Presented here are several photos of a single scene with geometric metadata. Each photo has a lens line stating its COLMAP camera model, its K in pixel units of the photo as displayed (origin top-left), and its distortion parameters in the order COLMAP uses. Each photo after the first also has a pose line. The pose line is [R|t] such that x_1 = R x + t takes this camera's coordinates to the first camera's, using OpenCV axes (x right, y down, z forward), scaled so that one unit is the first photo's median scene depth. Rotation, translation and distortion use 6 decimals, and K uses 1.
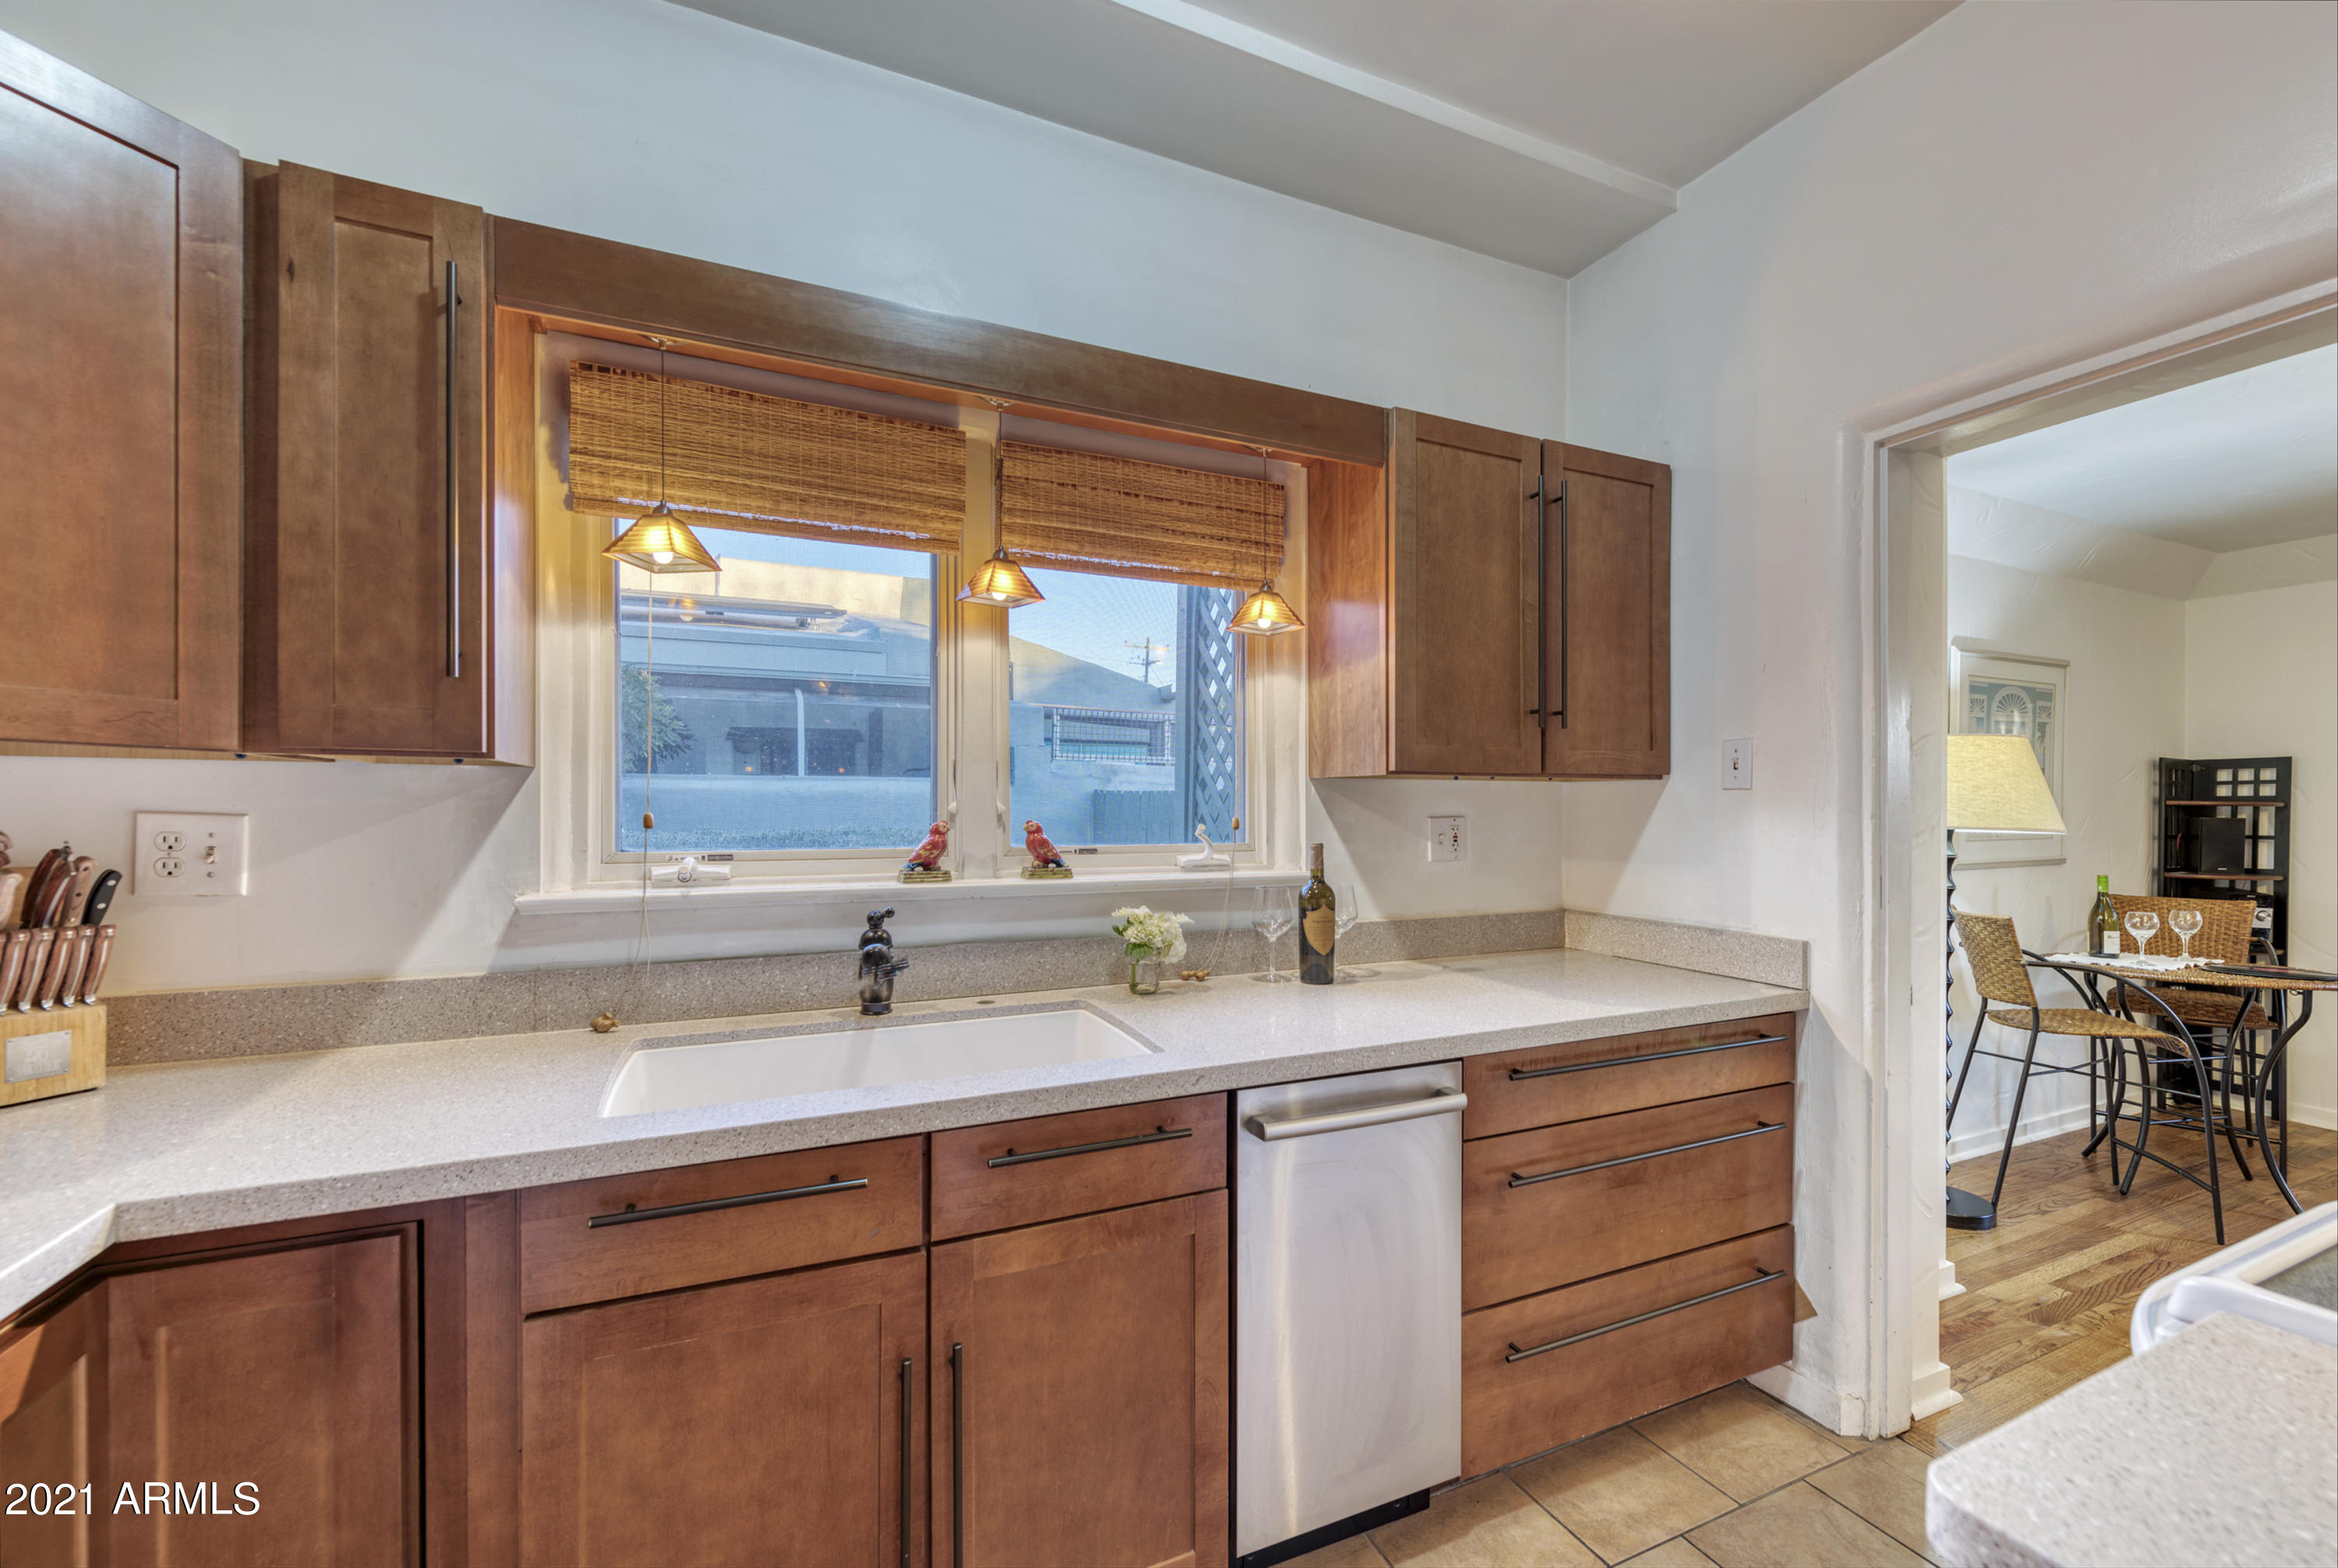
lens RADIAL K [[945.5, 0, 1185.5], [0, 945.5, 805.7], [0, 0, 1]] dist [-0.000071, -0.000521]
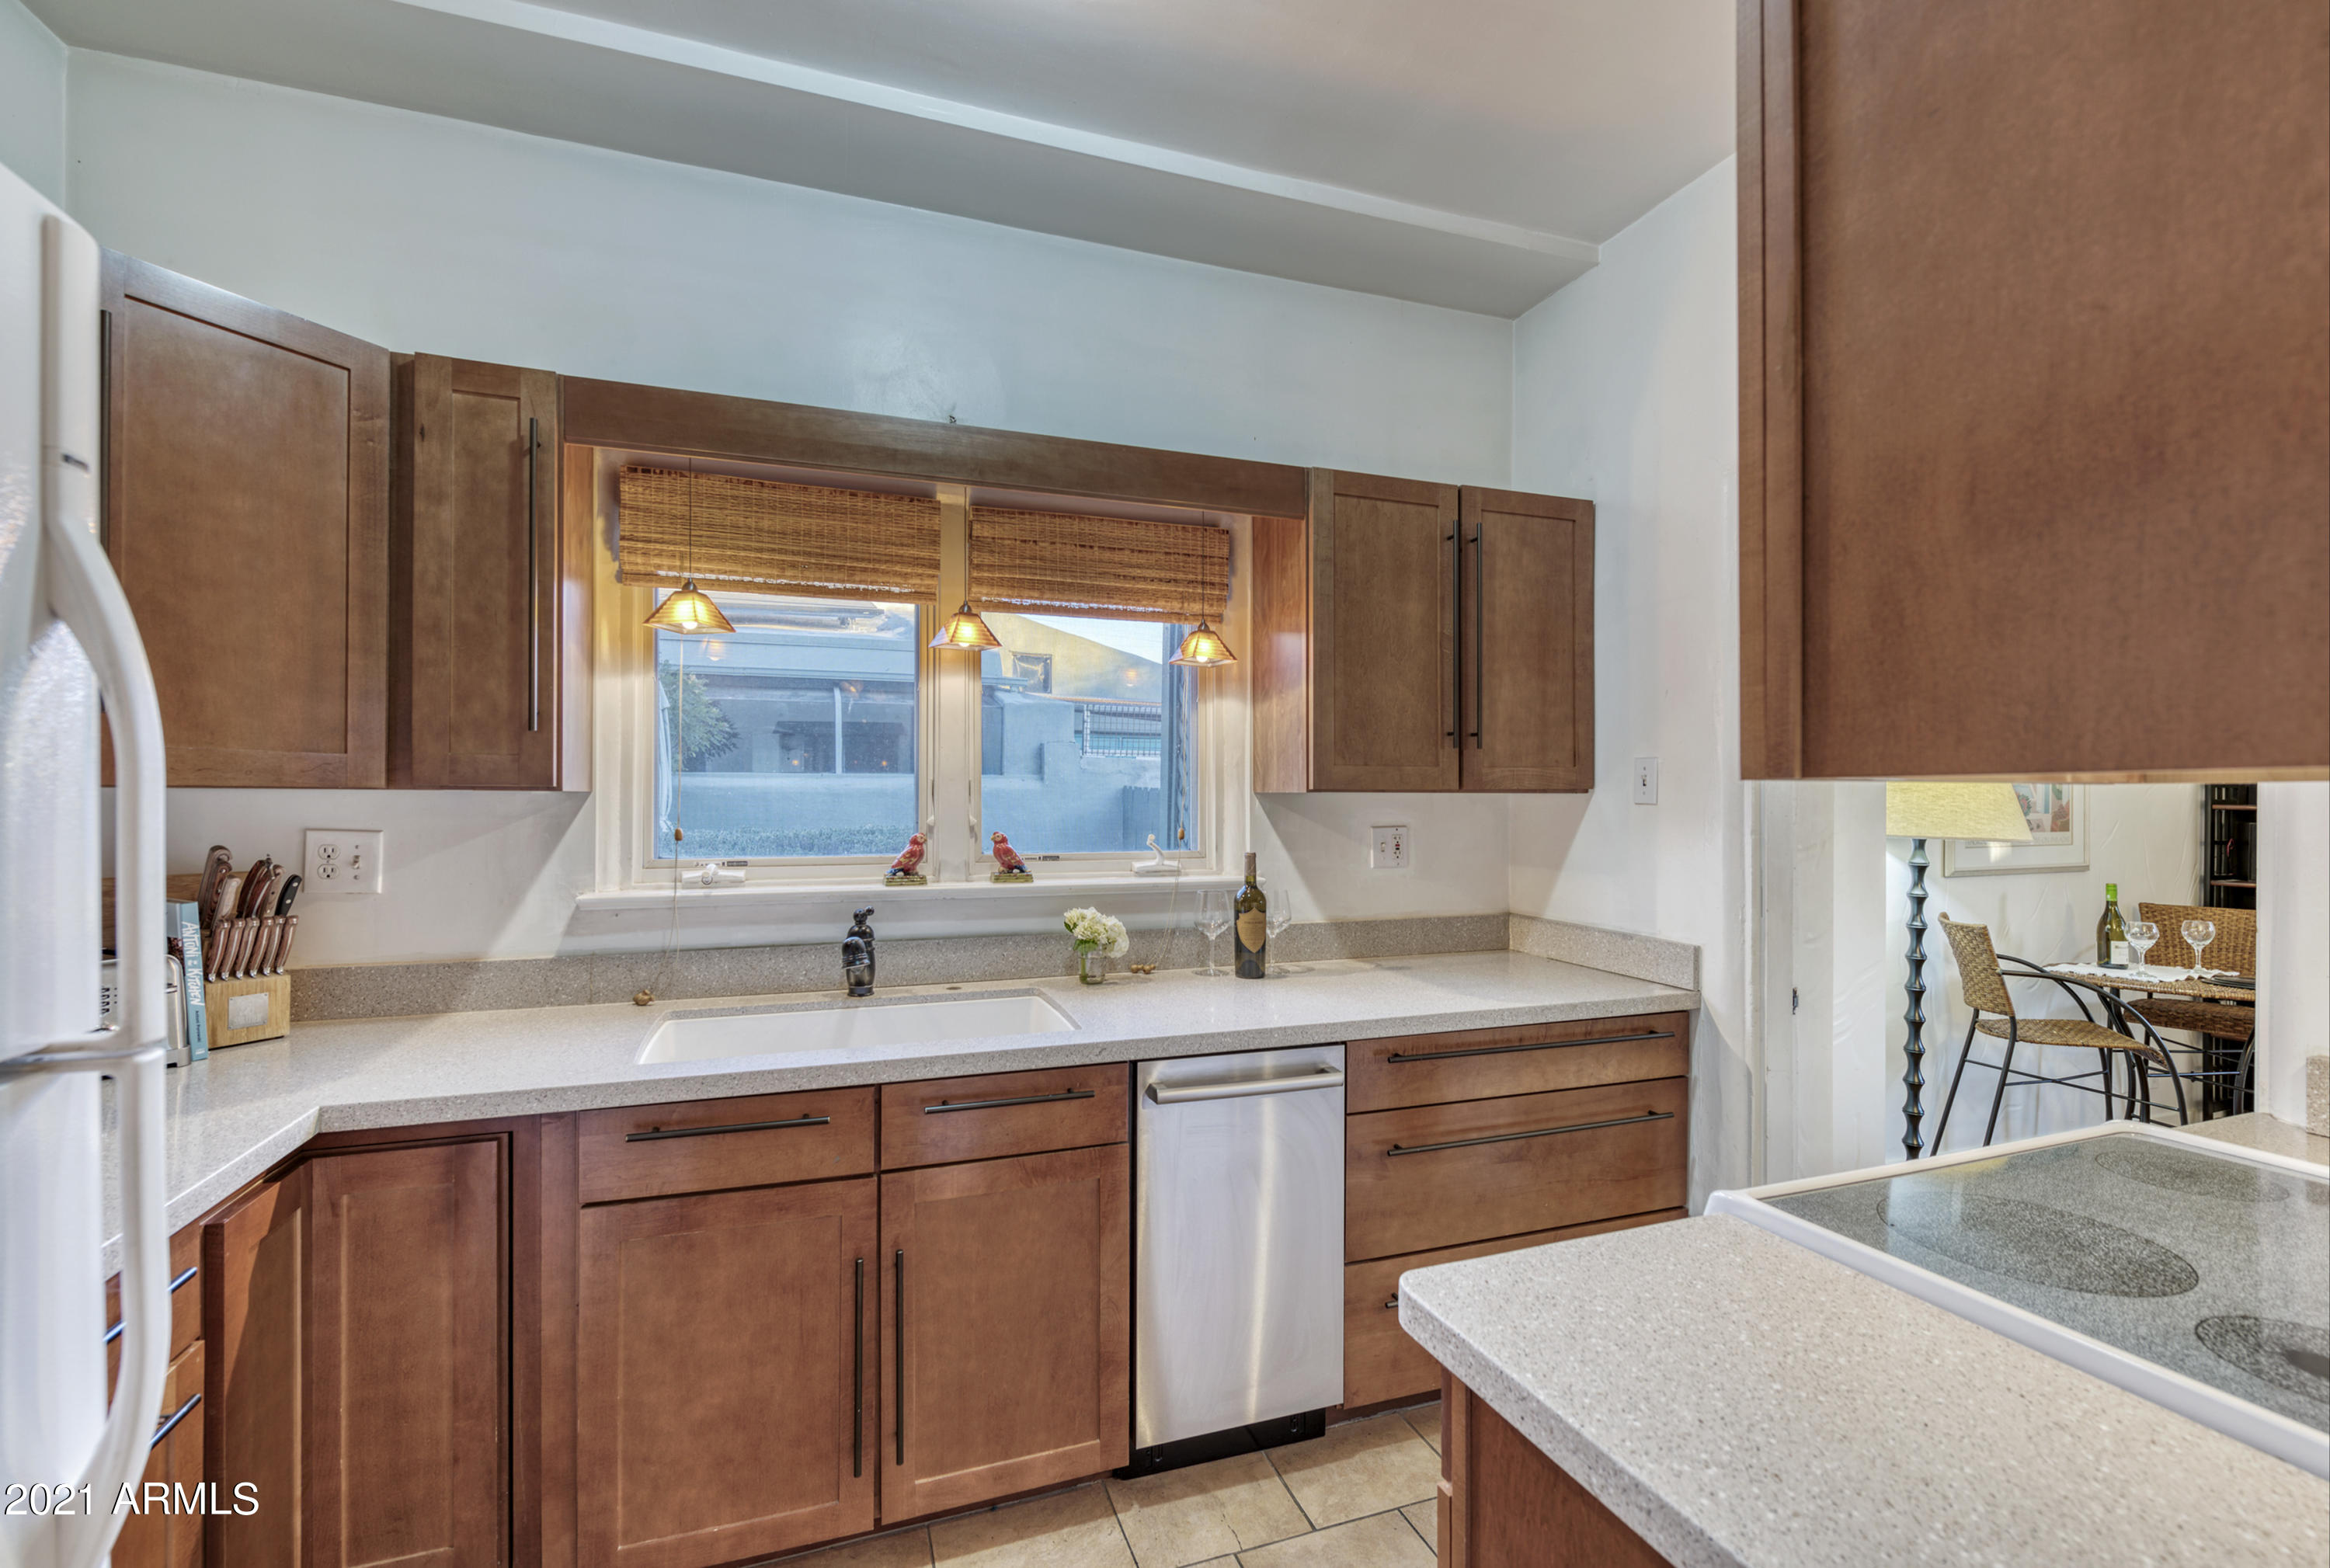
lens RADIAL K [[1015.6, 0, 1165.0], [0, 1015.6, 784.0], [0, 0, 1]] dist [-0.000549, 0.000295]
pose [[0.995788, -0.000589, -0.091689, 0.187678], [-0.000223, 0.999961, -0.008853, -0.039089], [0.091691, 0.008836, 0.995748, -0.264977]]
